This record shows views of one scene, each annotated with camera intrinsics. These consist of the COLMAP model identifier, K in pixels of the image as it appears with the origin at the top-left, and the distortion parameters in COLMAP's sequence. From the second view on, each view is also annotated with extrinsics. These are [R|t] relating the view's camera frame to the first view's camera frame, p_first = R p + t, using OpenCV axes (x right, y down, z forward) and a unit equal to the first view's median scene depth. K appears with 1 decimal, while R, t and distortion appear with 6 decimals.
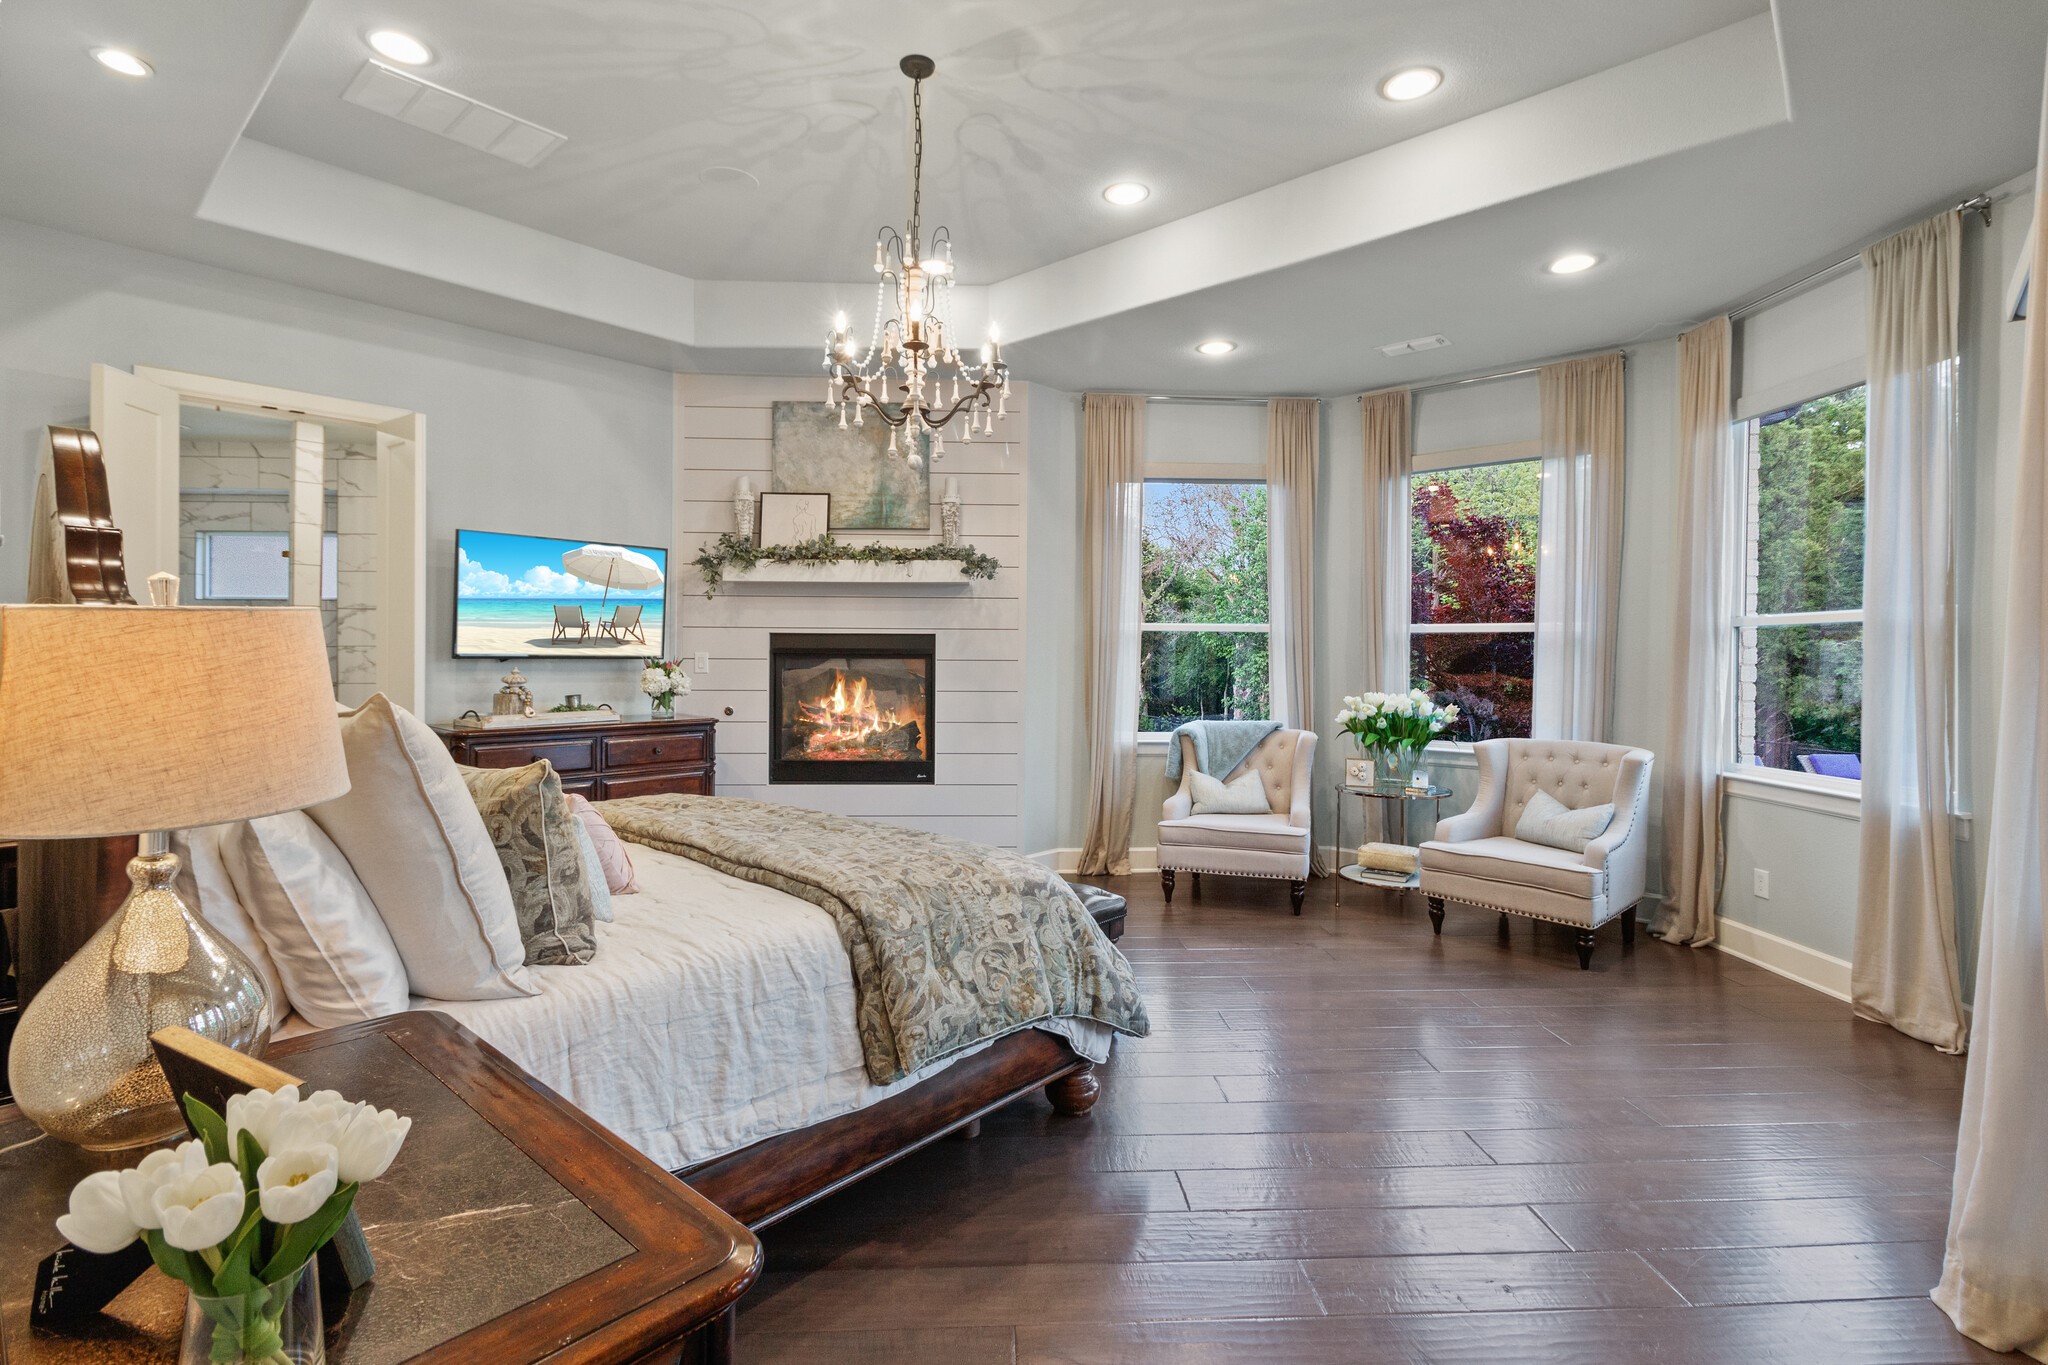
lens RADIAL K [[958.0, 0, 1029.5], [0, 958.0, 662.9], [0, 0, 1]] dist [0.000822, 0.000171]
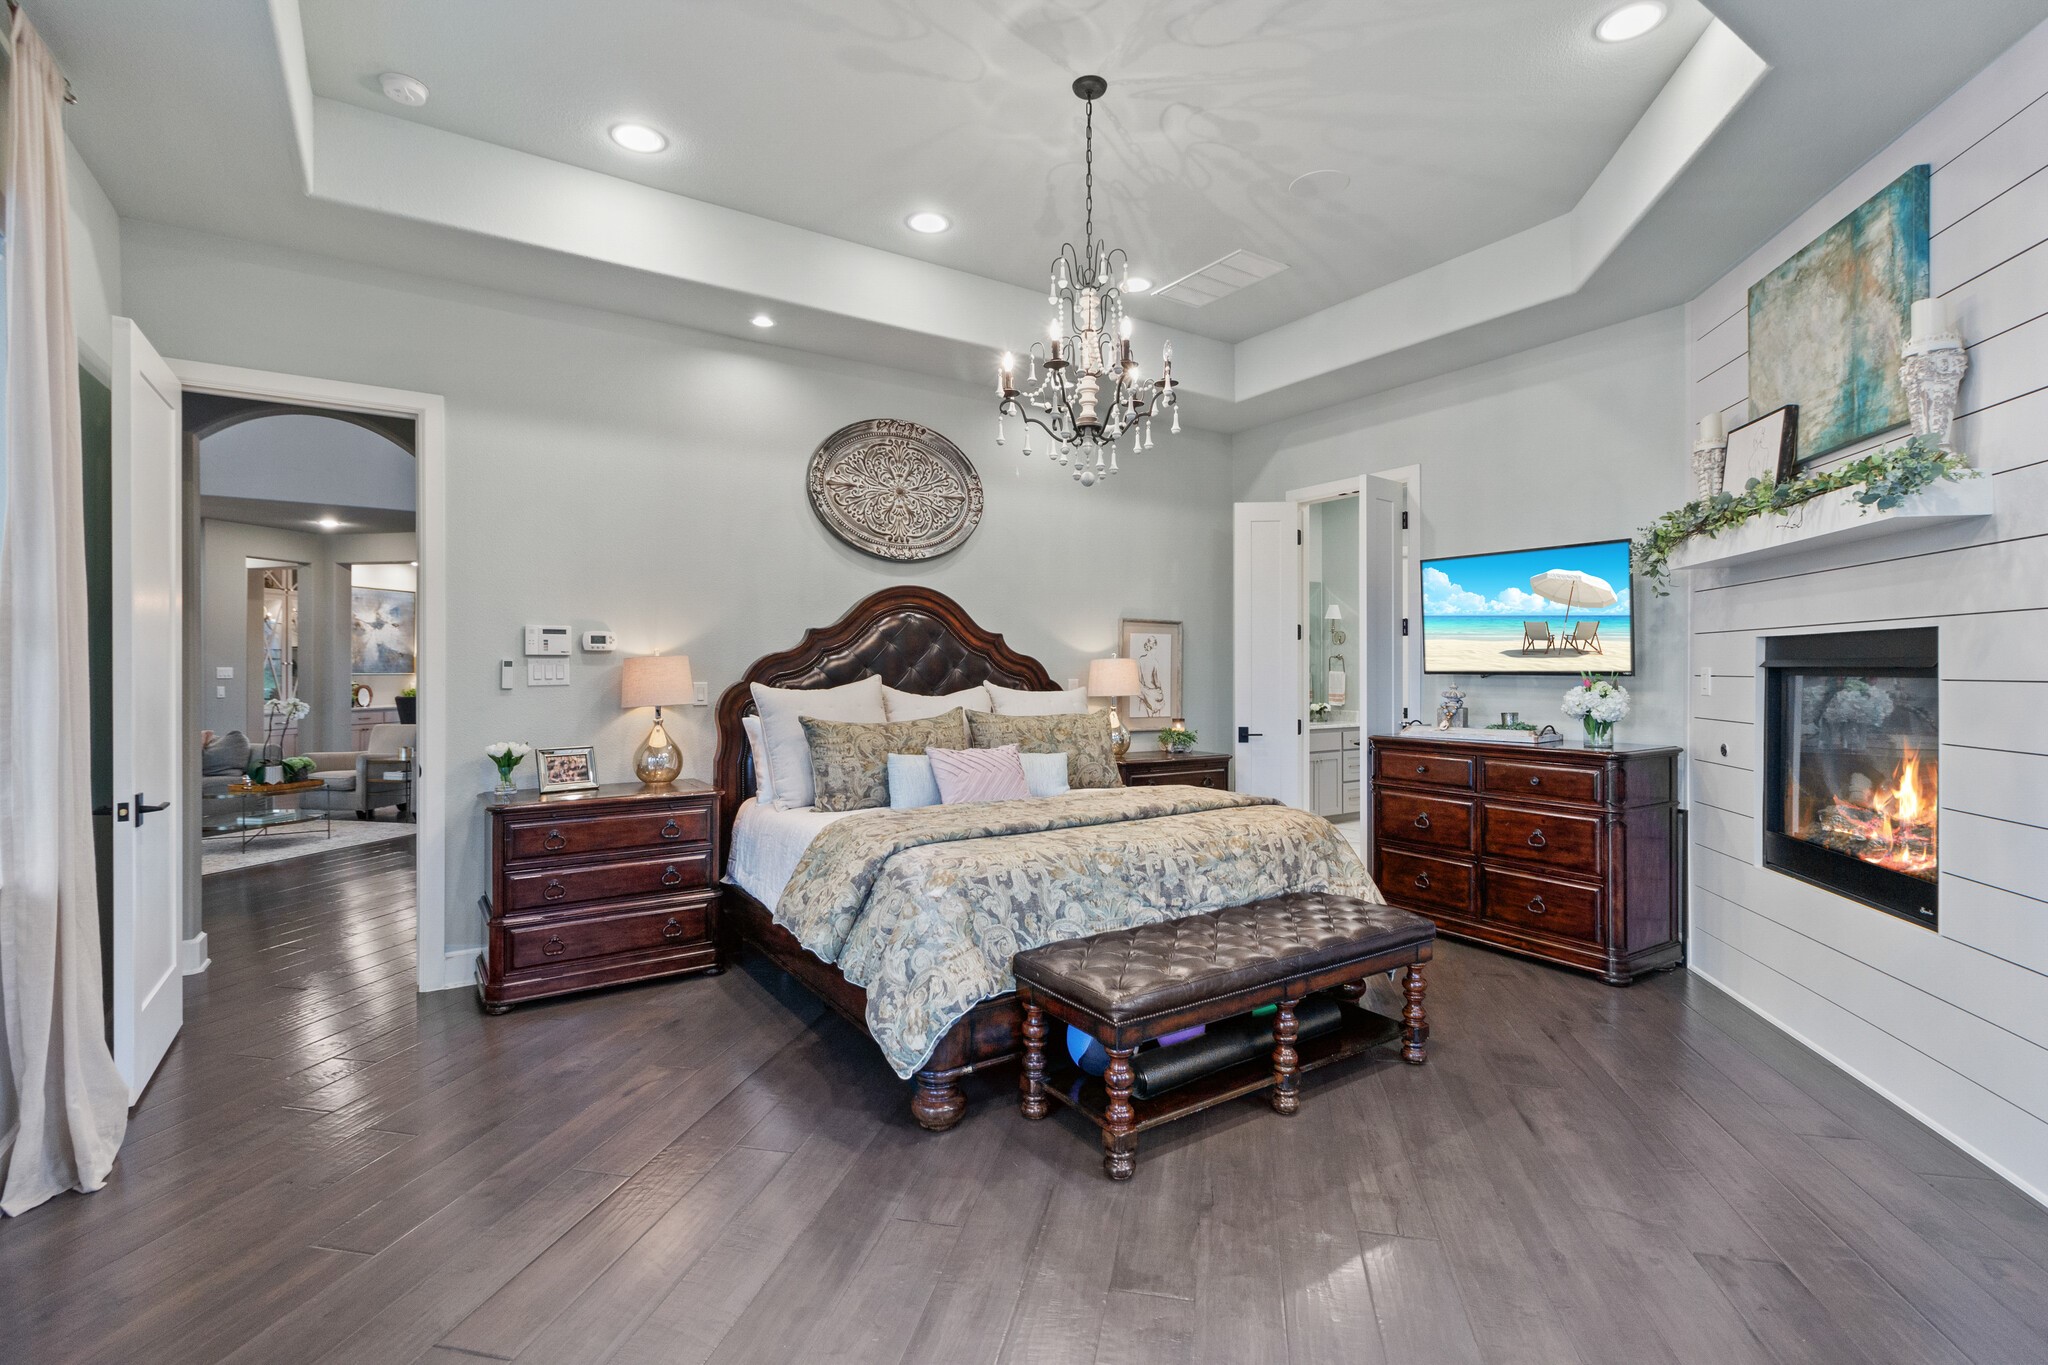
lens RADIAL K [[958.0, 0, 1028.2], [0, 958.0, 674.6], [0, 0, 1]] dist [0.000822, 0.000171]
pose [[-0.263218, 0.000694, -0.964736, 0.557958], [-0.011482, 0.999927, 0.003853, -0.002372], [0.964668, 0.012091, -0.263191, 0.767543]]
